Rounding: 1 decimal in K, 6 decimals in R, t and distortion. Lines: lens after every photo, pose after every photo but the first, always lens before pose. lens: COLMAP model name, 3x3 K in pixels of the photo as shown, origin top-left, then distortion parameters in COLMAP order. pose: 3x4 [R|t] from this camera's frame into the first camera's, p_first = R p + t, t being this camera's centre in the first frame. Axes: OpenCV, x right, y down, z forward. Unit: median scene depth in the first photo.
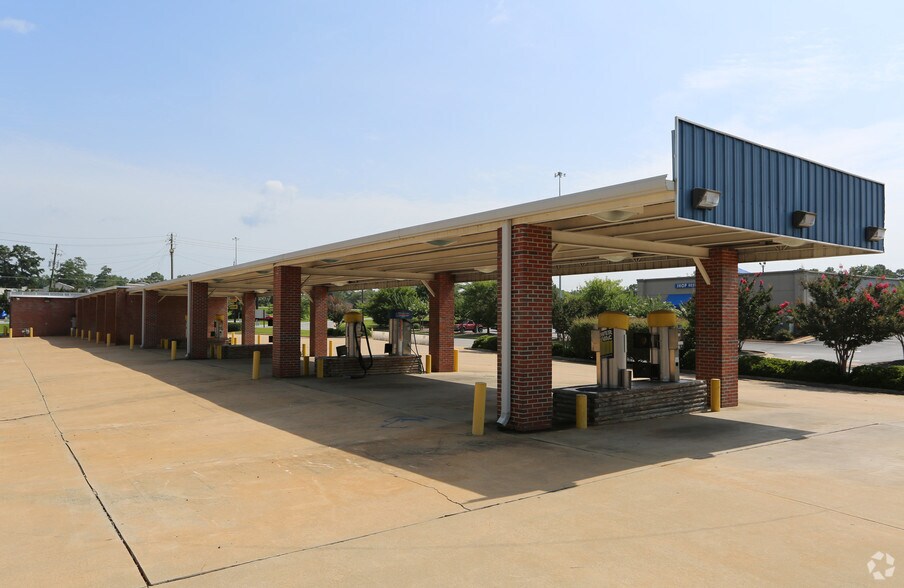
lens RADIAL K [[625.3, 0, 452.0], [0, 625.3, 294.0], [0, 0, 1]] dist [-0.000461, -0.000181]
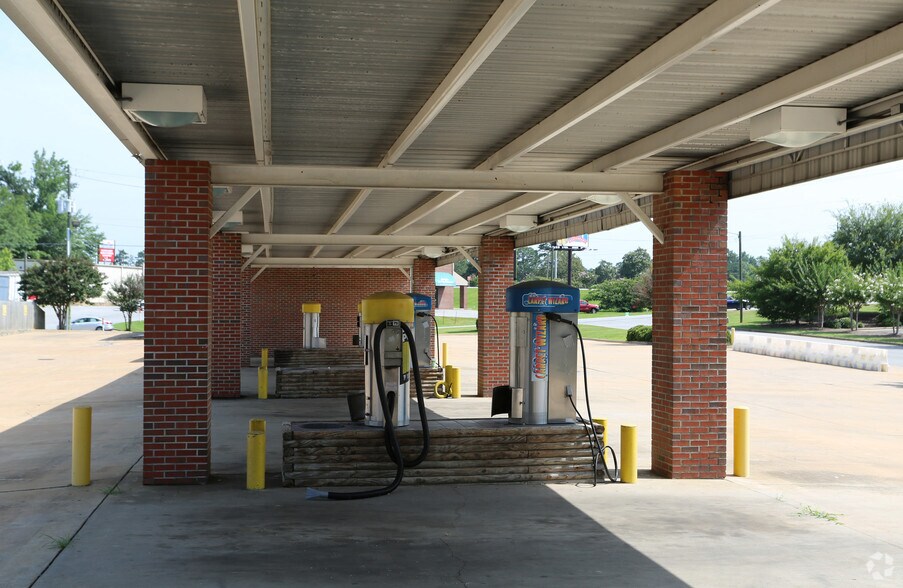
lens RADIAL K [[1027.6, 0, 451.5], [0, 1027.6, 294.0], [0, 0, 1]] dist [0.000702, 0.000532]
pose [[0.895657, -0.010442, -0.444623, 0.113798], [0.021749, 0.999557, 0.020336, 0.017649], [0.444214, -0.027884, 0.895487, 0.480800]]
